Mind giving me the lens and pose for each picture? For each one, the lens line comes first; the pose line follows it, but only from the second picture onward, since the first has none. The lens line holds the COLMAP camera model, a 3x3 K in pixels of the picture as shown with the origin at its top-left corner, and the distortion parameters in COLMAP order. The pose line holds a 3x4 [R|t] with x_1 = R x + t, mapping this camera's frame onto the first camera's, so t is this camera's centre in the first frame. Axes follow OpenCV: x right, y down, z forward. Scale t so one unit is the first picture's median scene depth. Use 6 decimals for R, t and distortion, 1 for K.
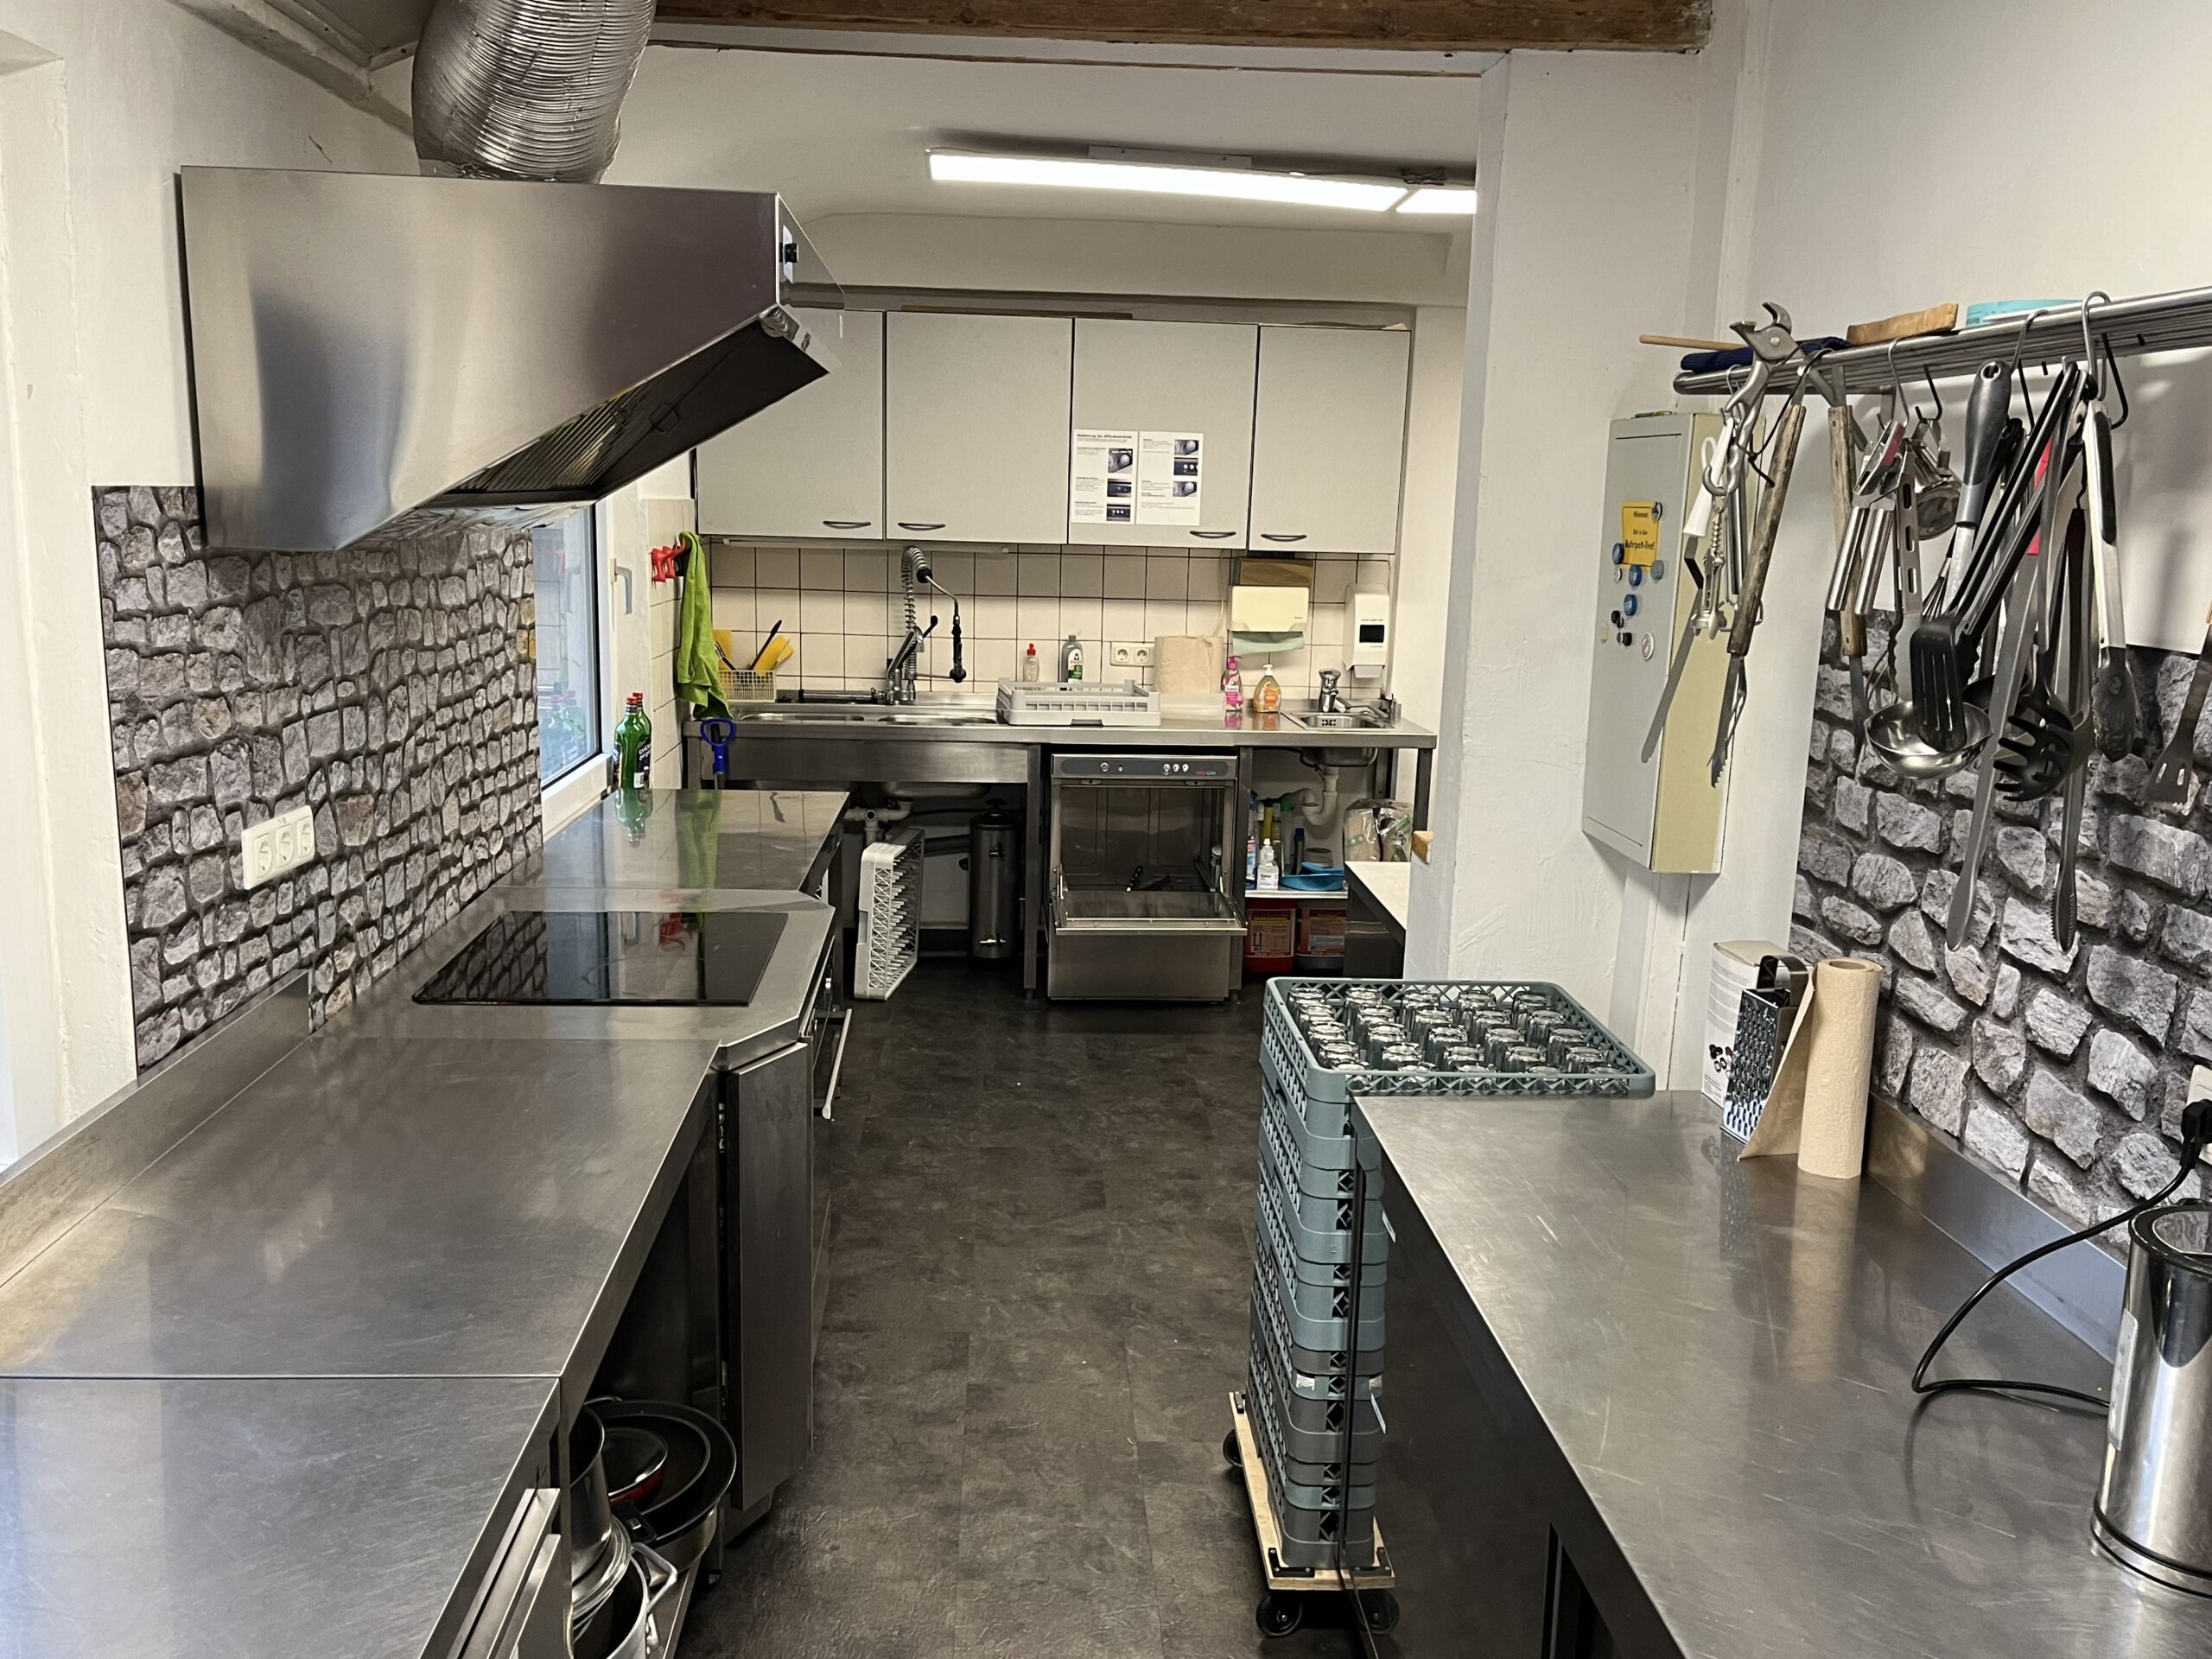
lens RADIAL K [[1782.5, 0, 1103.5], [0, 1782.5, 832.5], [0, 0, 1]] dist [0.008287, 0.008339]
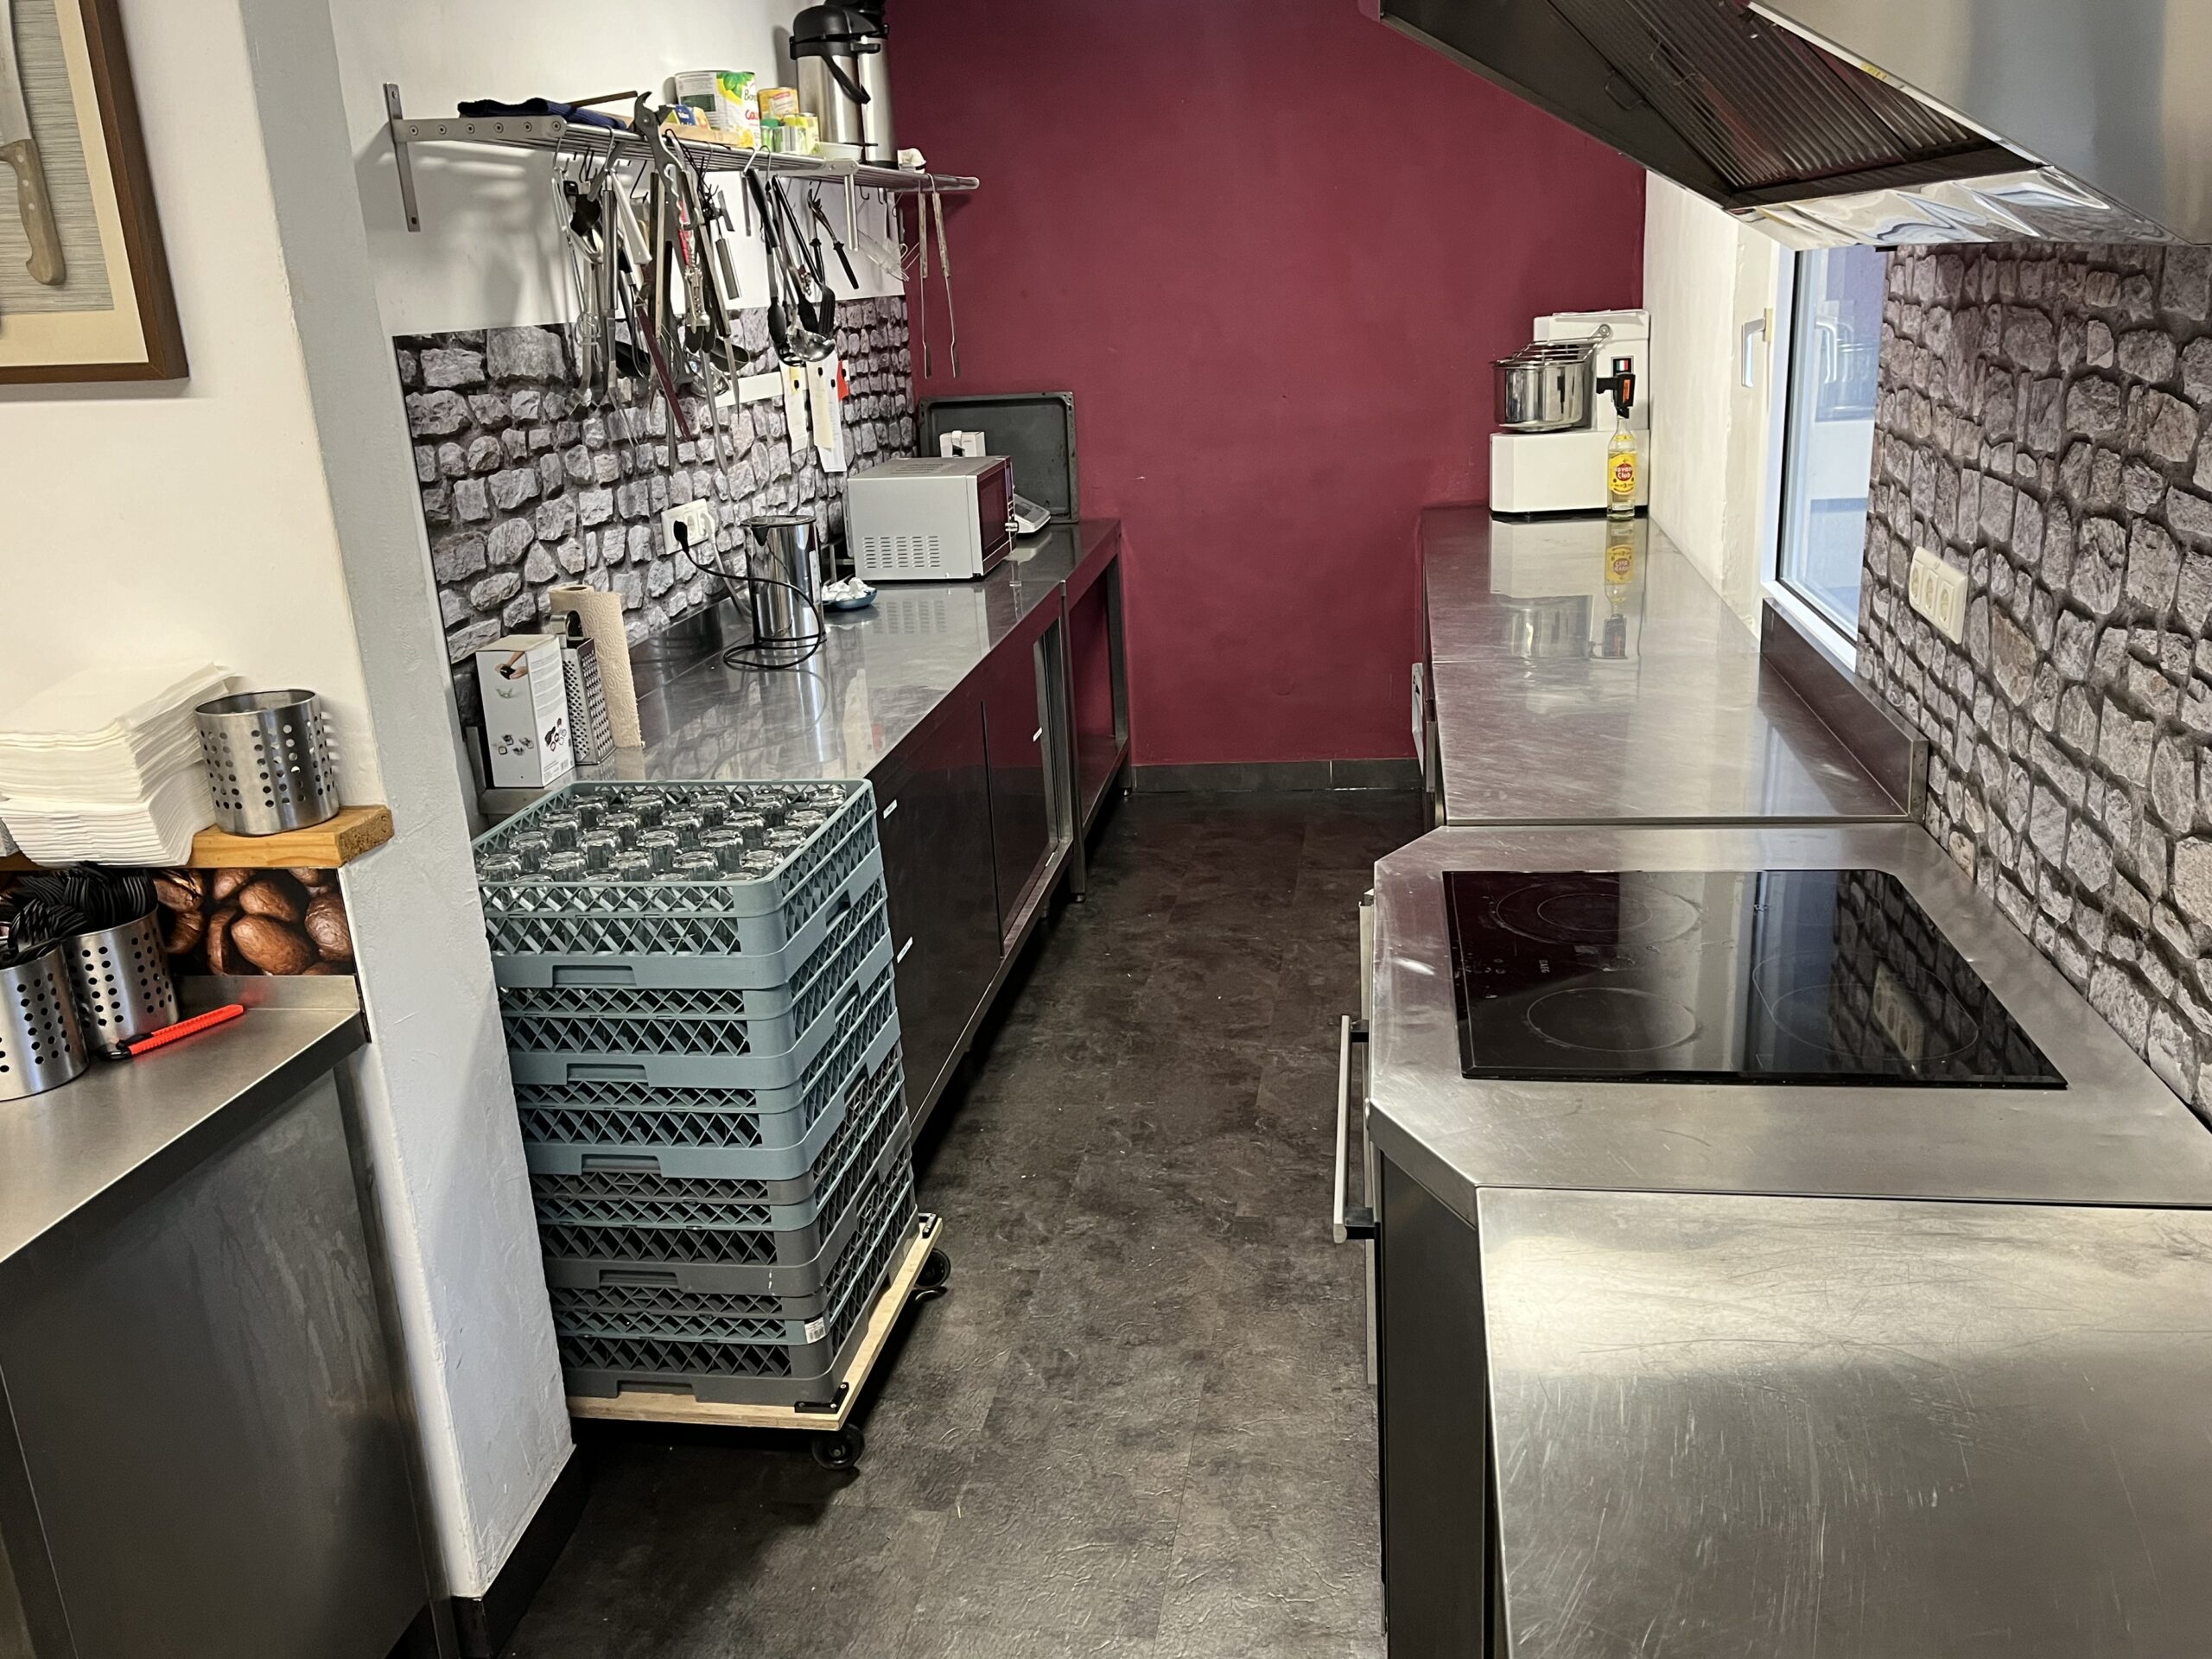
lens RADIAL K [[1791.3, 0, 1121.5], [0, 1791.3, 855.6], [0, 0, 1]] dist [0.074341, -0.133709]
pose [[-0.978097, -0.043007, 0.203659, -0.257311], [0.062192, 0.873348, 0.483111, -0.350296], [-0.198642, 0.485195, -0.851544, 1.966485]]
